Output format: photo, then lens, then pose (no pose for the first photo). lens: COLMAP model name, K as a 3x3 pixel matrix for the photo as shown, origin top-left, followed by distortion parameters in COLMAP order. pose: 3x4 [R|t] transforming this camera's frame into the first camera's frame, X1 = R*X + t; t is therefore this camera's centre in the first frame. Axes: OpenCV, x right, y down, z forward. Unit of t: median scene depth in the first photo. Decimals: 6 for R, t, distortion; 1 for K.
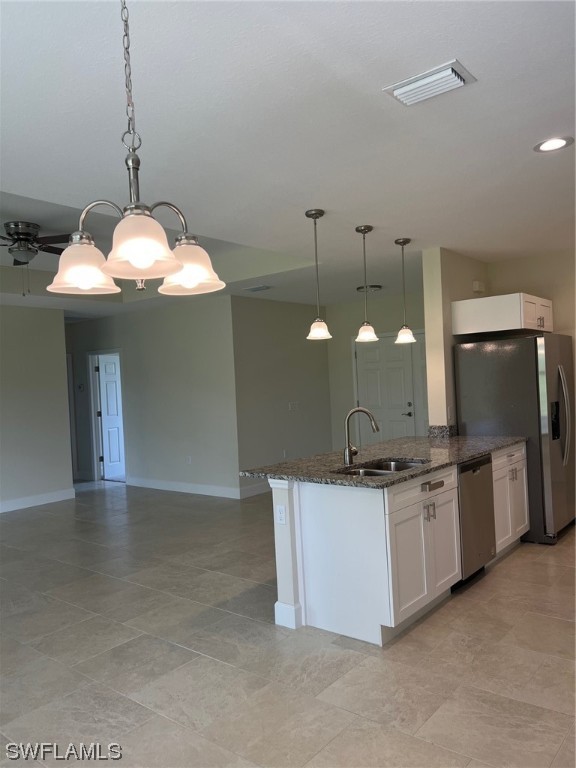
lens RADIAL K [[585.6, 0, 285.2], [0, 585.6, 384.8], [0, 0, 1]] dist [0.056768, -0.048197]
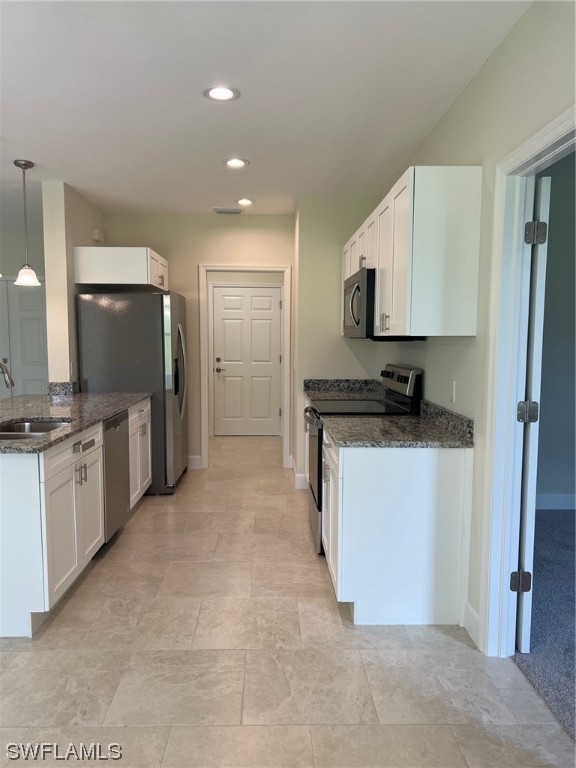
lens RADIAL K [[585.6, 0, 285.4], [0, 585.6, 385.7], [0, 0, 1]] dist [0.056768, -0.048197]
pose [[0.763966, -0.005860, 0.645230, -0.081900], [-0.036646, 0.997951, 0.052454, 0.019667], [-0.644215, -0.063718, 0.762186, 0.109711]]
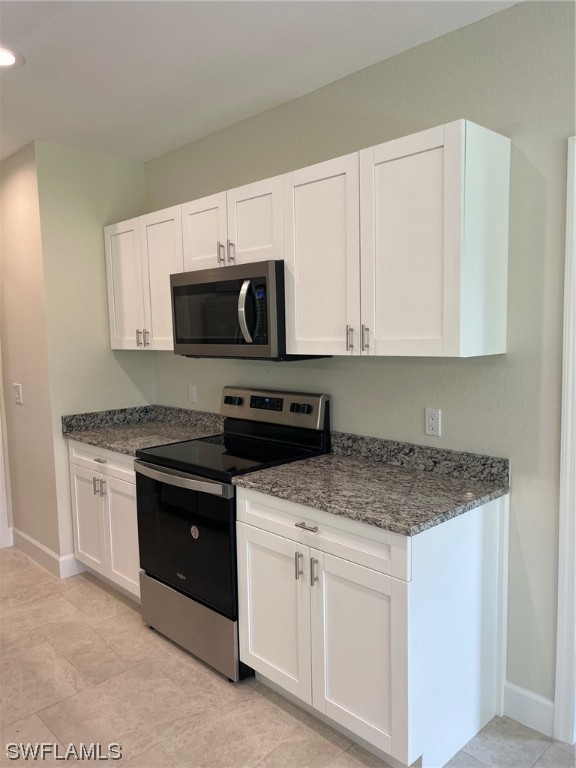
lens RADIAL K [[585.6, 0, 287.6], [0, 585.6, 385.5], [0, 0, 1]] dist [0.056768, -0.048197]
pose [[0.131969, -0.055591, 0.989694, -0.039148], [0.020086, 0.998371, 0.053400, -0.014900], [-0.991050, 0.012832, 0.132870, 0.630862]]
